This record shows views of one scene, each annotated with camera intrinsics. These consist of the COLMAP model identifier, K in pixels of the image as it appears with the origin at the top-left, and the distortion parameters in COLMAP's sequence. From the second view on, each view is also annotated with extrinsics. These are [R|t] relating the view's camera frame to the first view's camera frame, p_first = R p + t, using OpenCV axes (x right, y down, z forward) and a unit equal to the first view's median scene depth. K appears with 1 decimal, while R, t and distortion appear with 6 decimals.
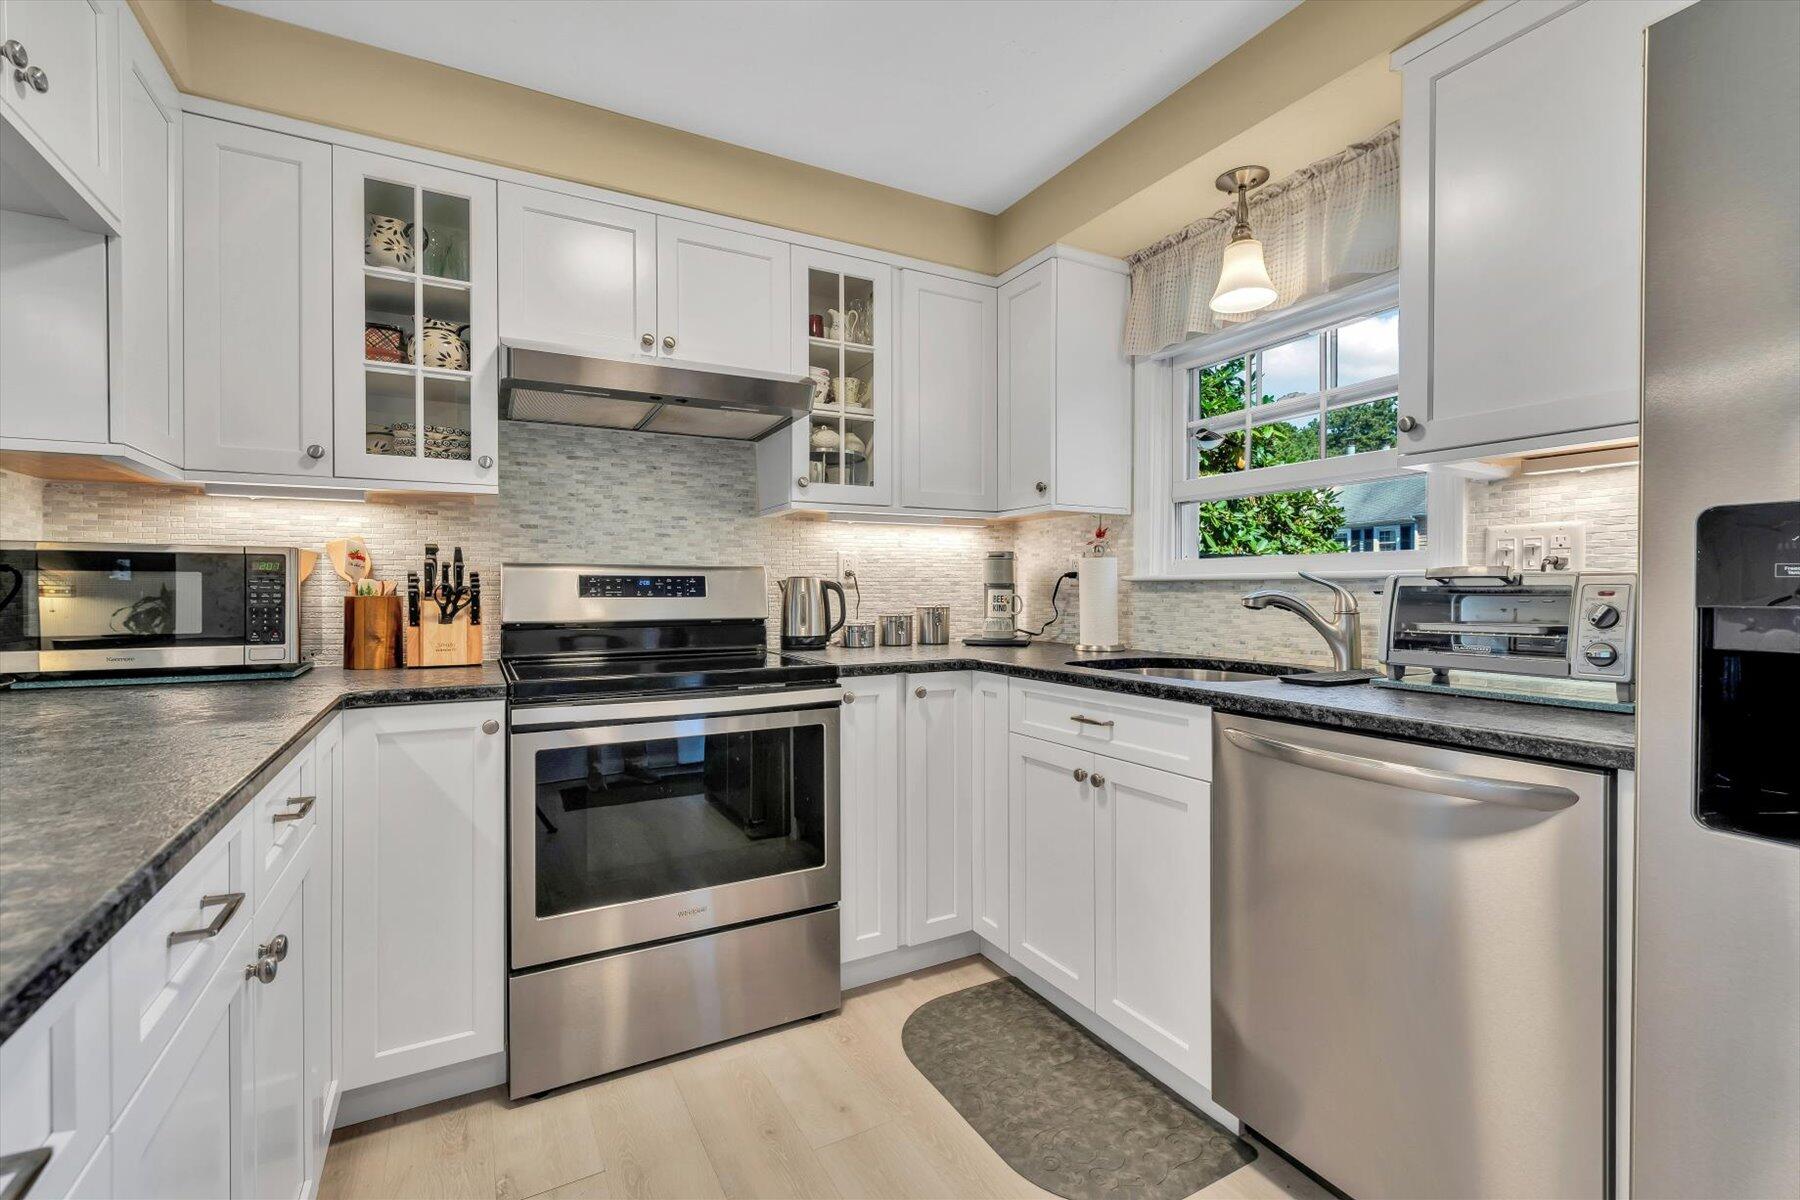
lens RADIAL K [[784.2, 0, 895.2], [0, 784.2, 597.4], [0, 0, 1]] dist [-0.001213, 0.000165]
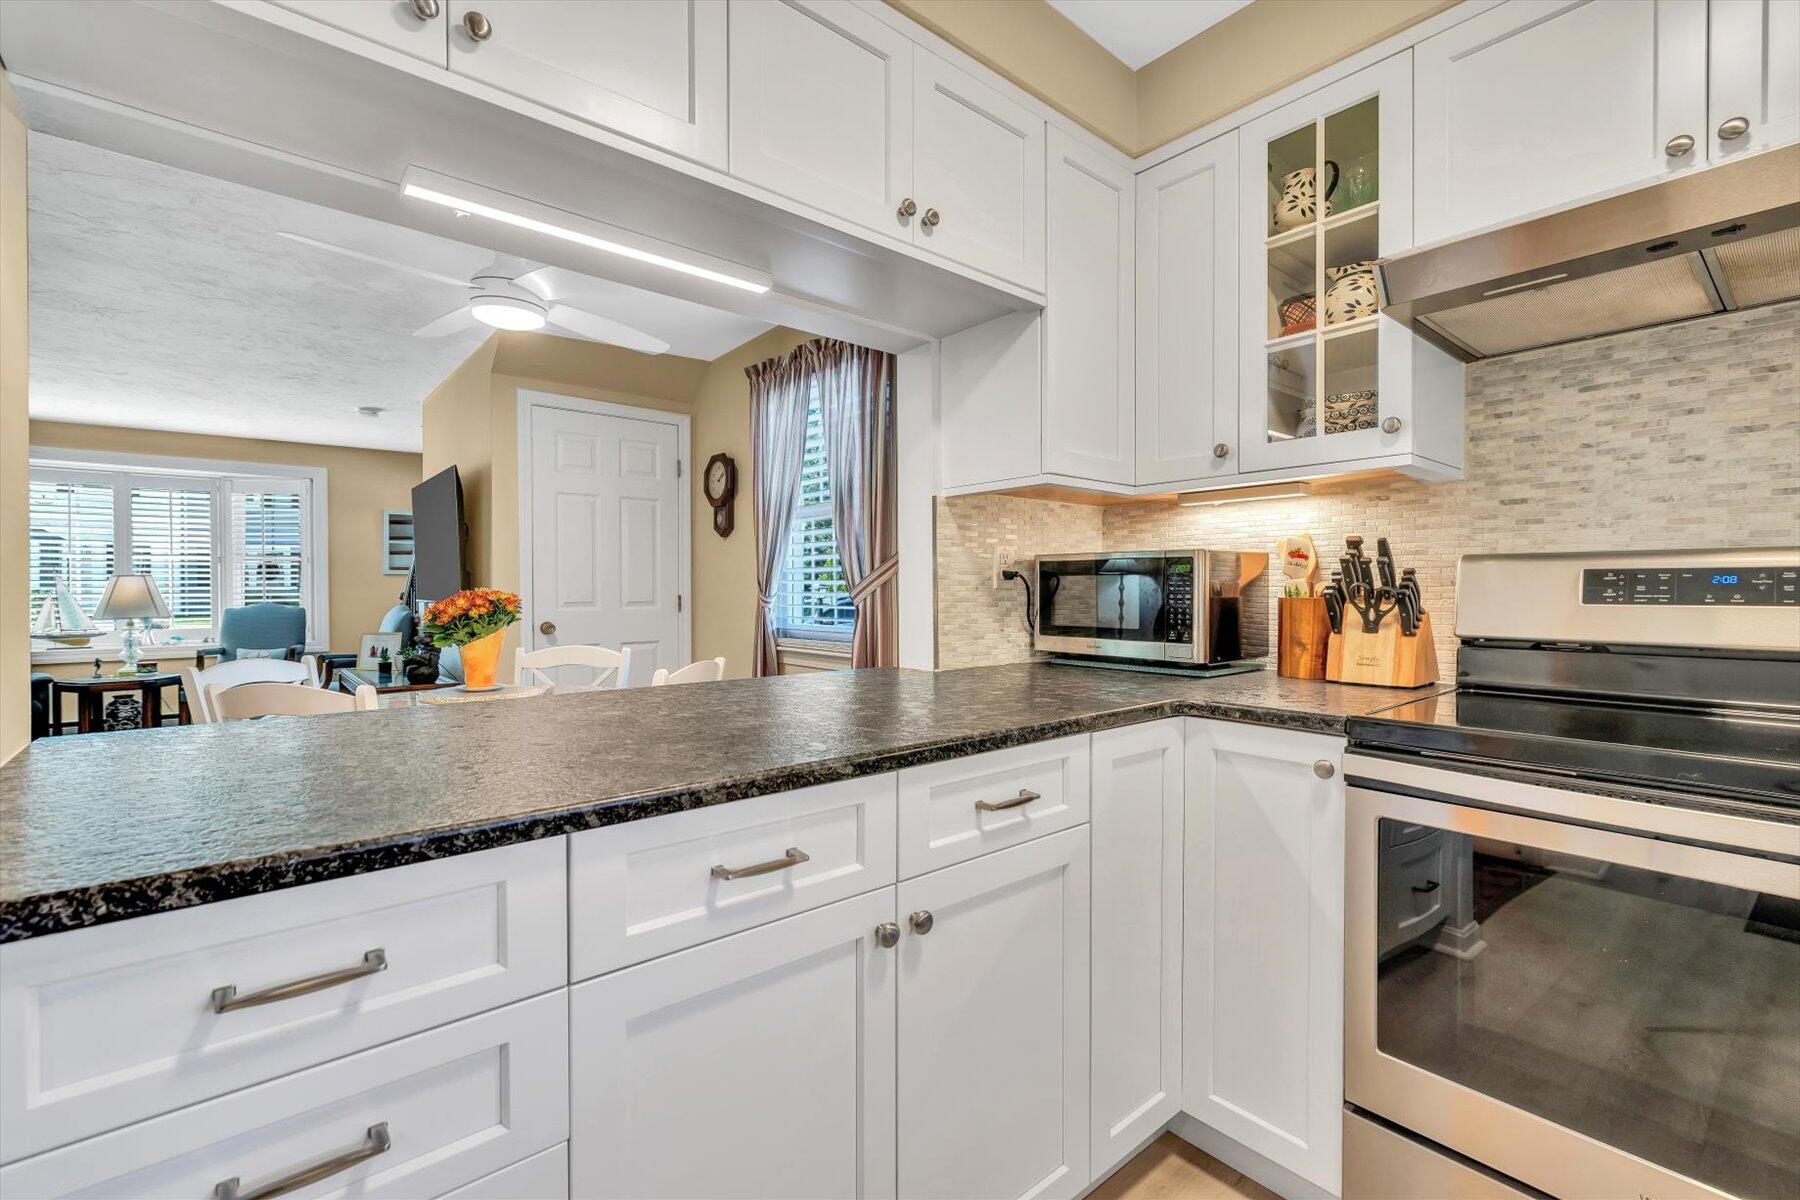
lens RADIAL K [[784.2, 0, 895.2], [0, 784.2, 597.4], [0, 0, 1]] dist [-0.001213, 0.000165]
pose [[0.204558, 0.012131, -0.978779, 0.125160], [-0.009703, 0.999899, 0.010365, -0.007045], [0.978806, 0.007377, 0.204655, 0.349106]]
